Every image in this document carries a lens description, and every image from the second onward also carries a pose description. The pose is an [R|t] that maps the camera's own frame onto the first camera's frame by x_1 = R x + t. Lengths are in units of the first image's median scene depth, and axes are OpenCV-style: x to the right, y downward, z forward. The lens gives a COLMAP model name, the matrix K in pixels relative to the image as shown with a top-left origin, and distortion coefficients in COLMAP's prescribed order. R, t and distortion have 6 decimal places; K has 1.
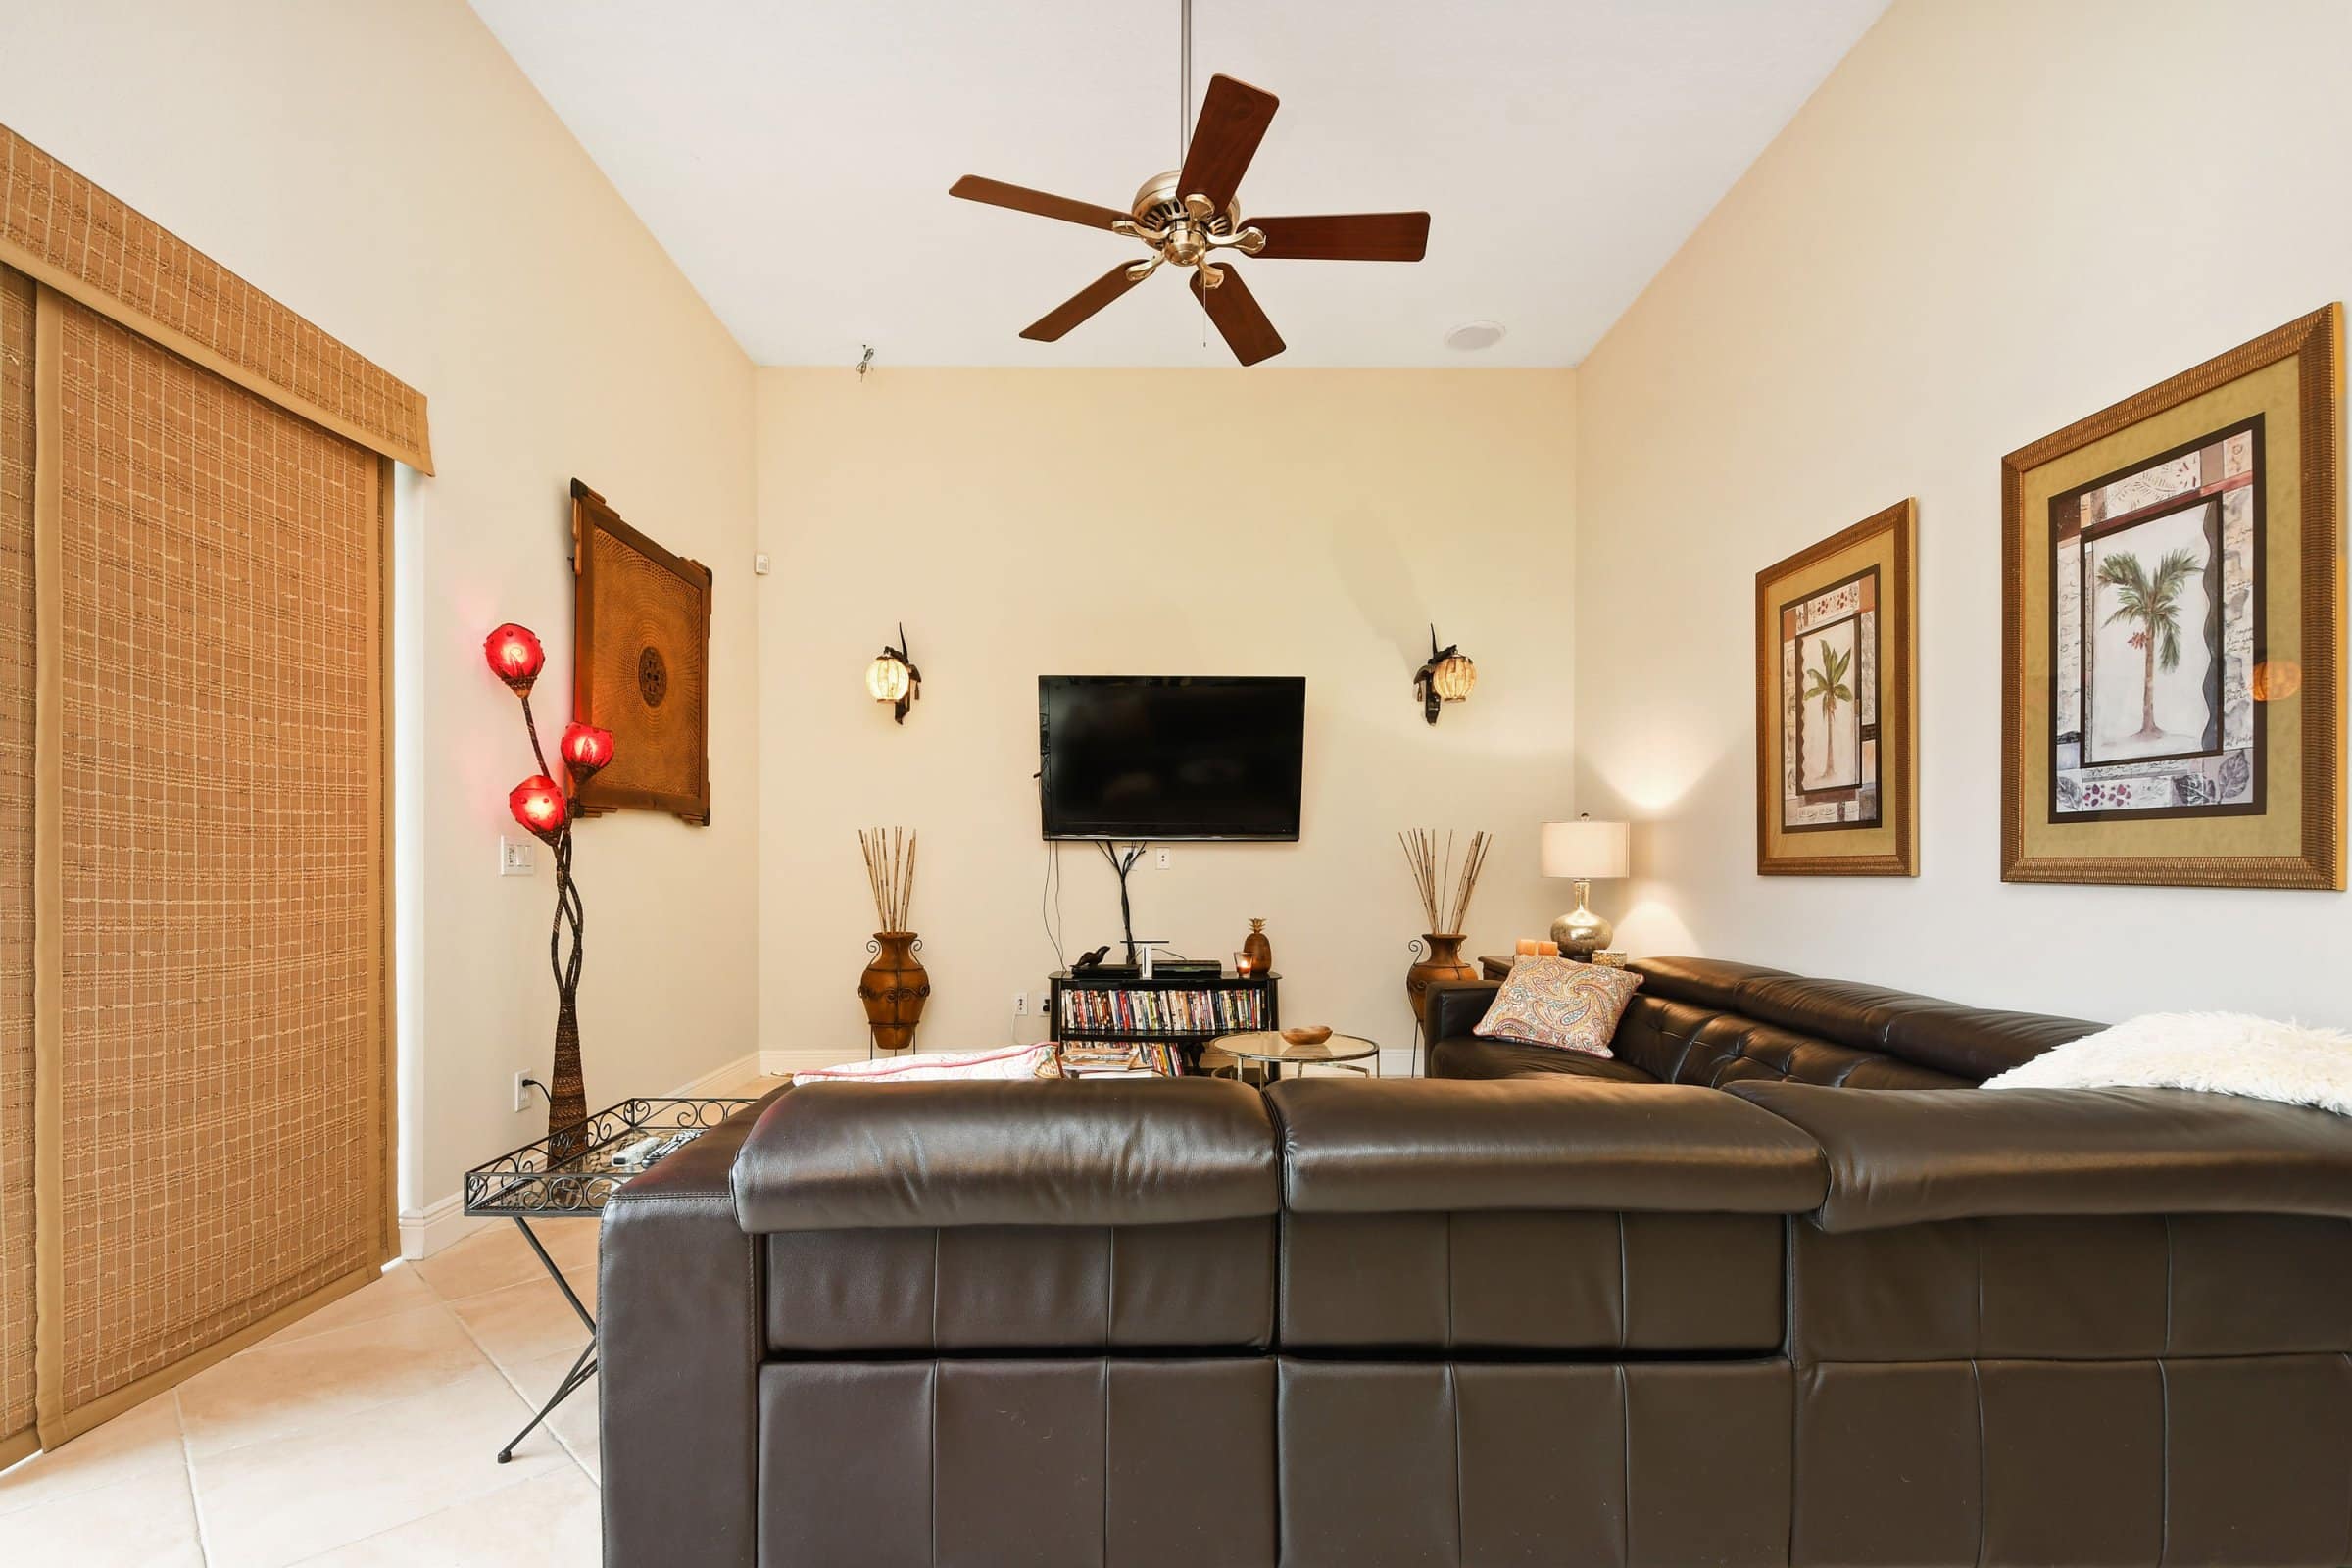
lens RADIAL K [[1069.6, 0, 1172.3], [0, 1069.6, 860.1], [0, 0, 1]] dist [0.000749, -0.000037]
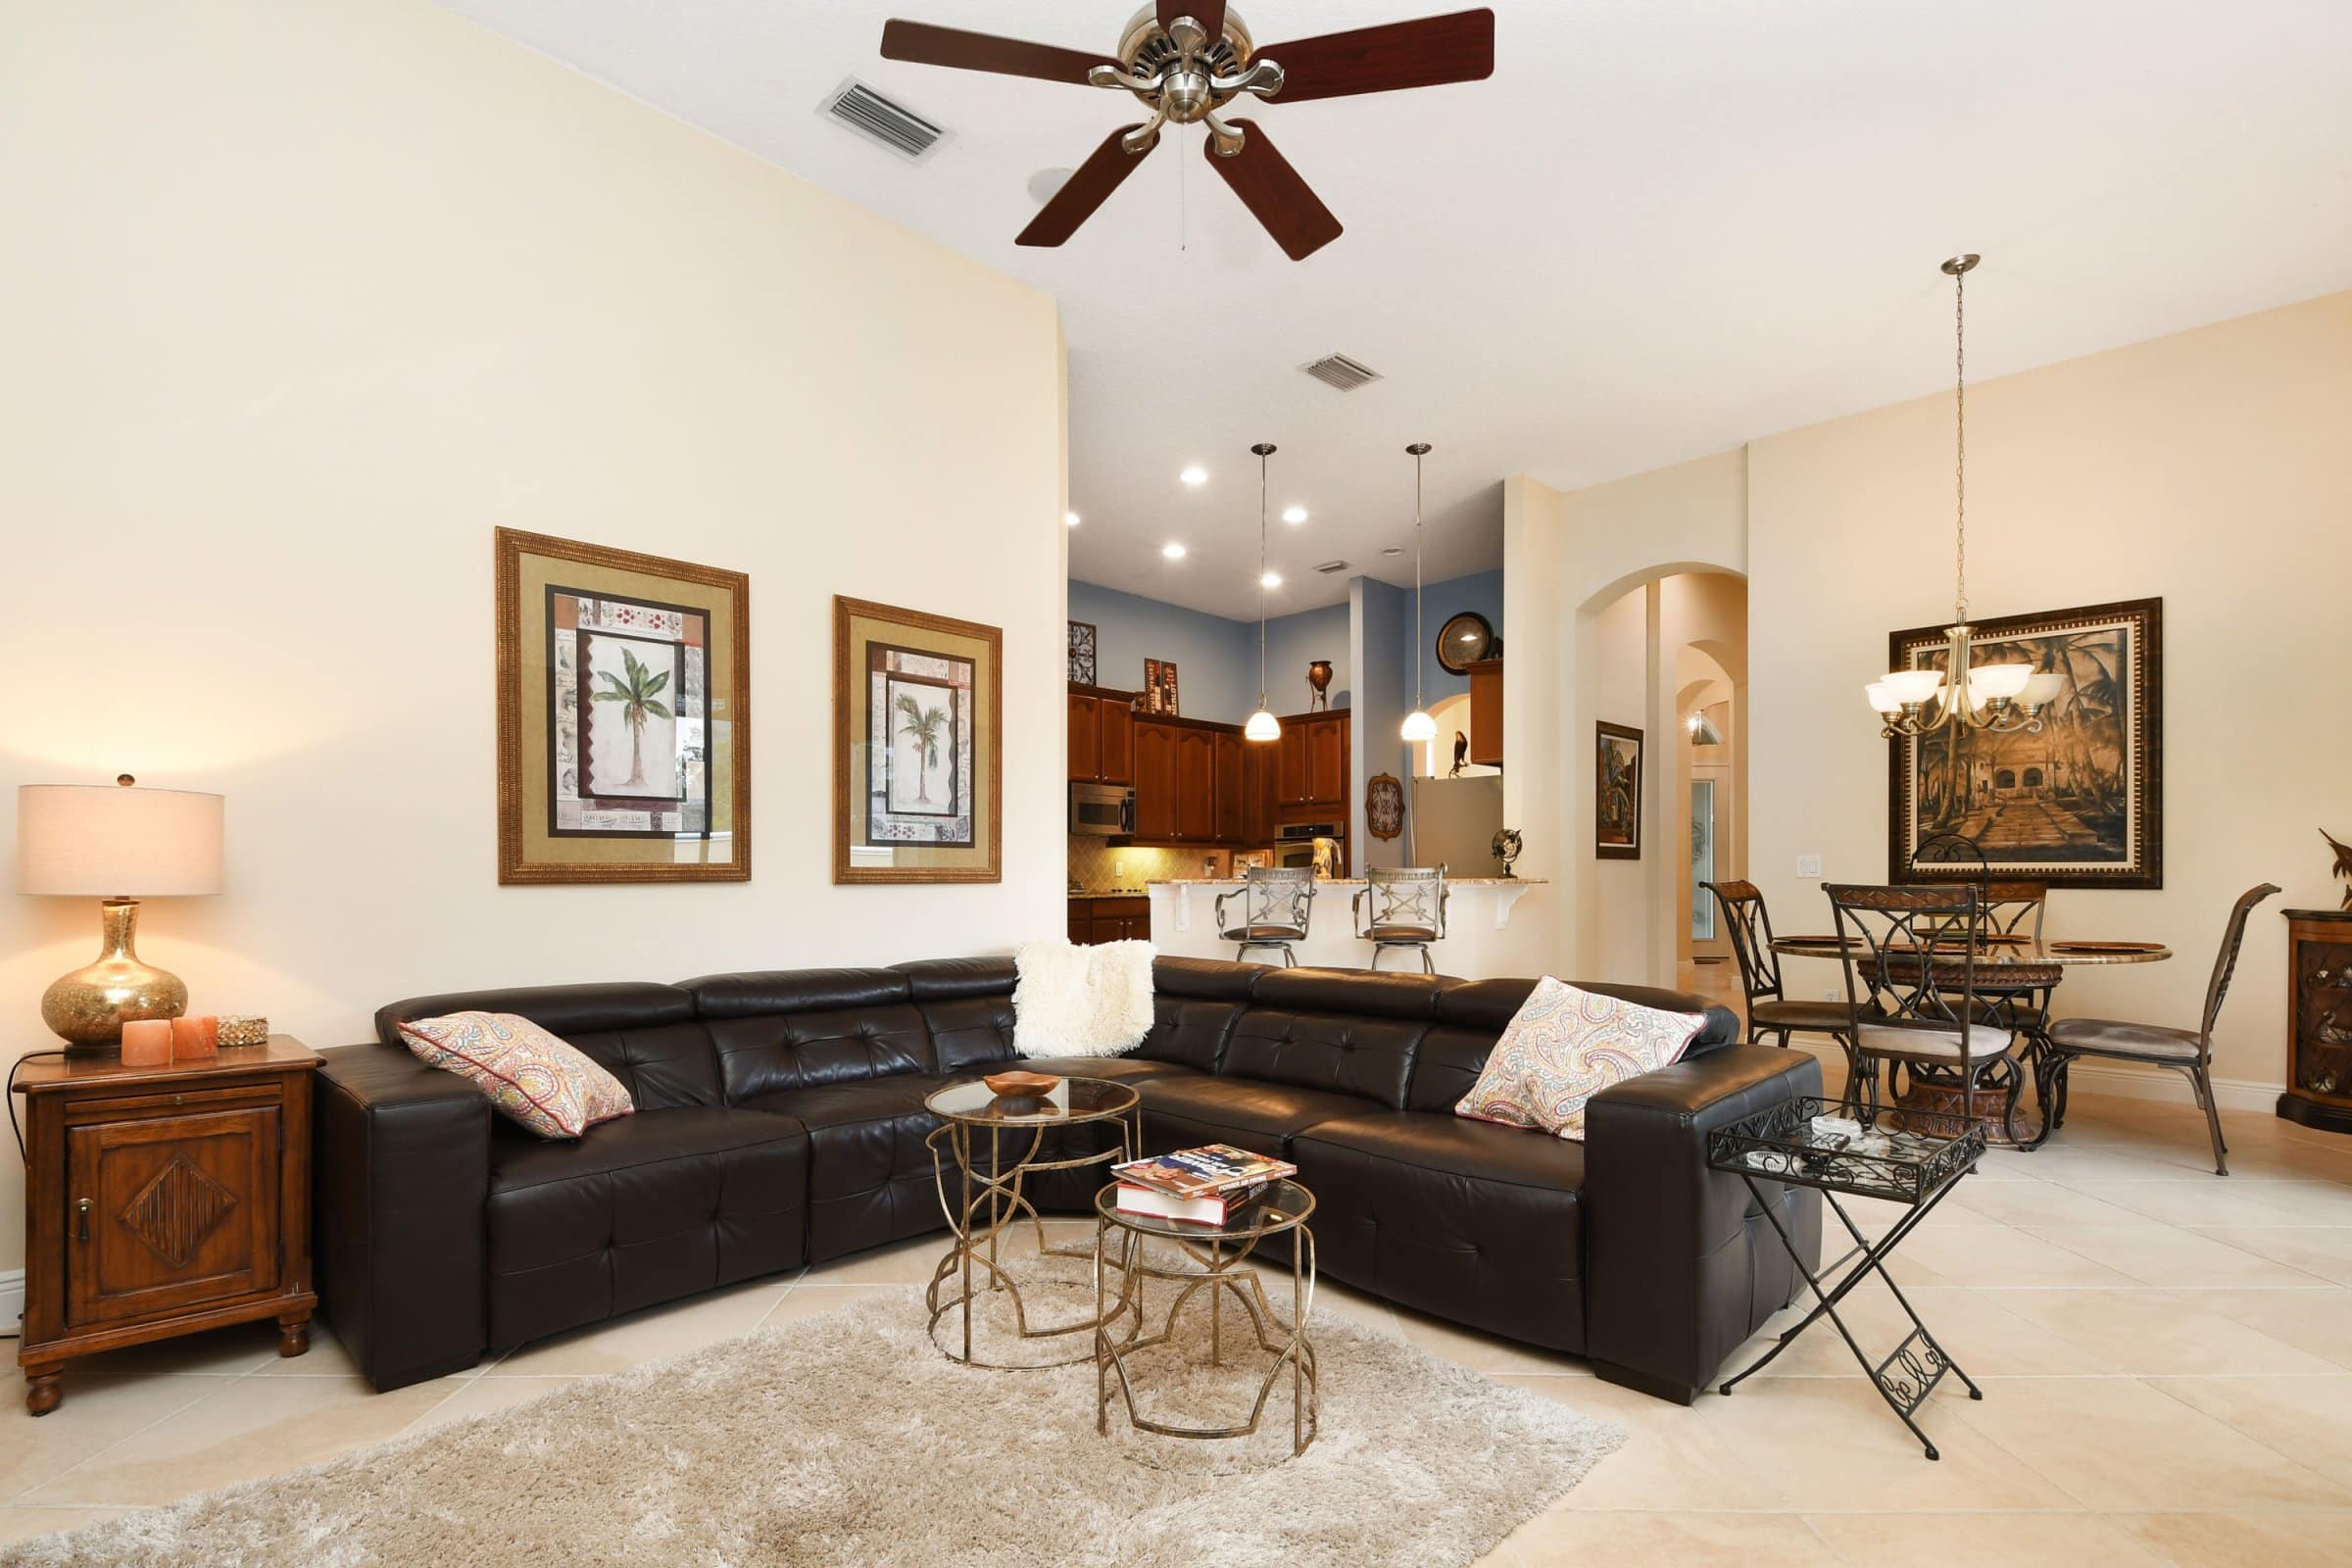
lens RADIAL K [[1069.6, 0, 1172.3], [0, 1069.6, 860.1], [0, 0, 1]] dist [0.000749, -0.000037]
pose [[-0.692317, 0.008576, 0.721543, -0.512338], [-0.003502, 0.999878, -0.015244, 0.007820], [-0.721585, -0.013081, -0.692202, 1.425653]]
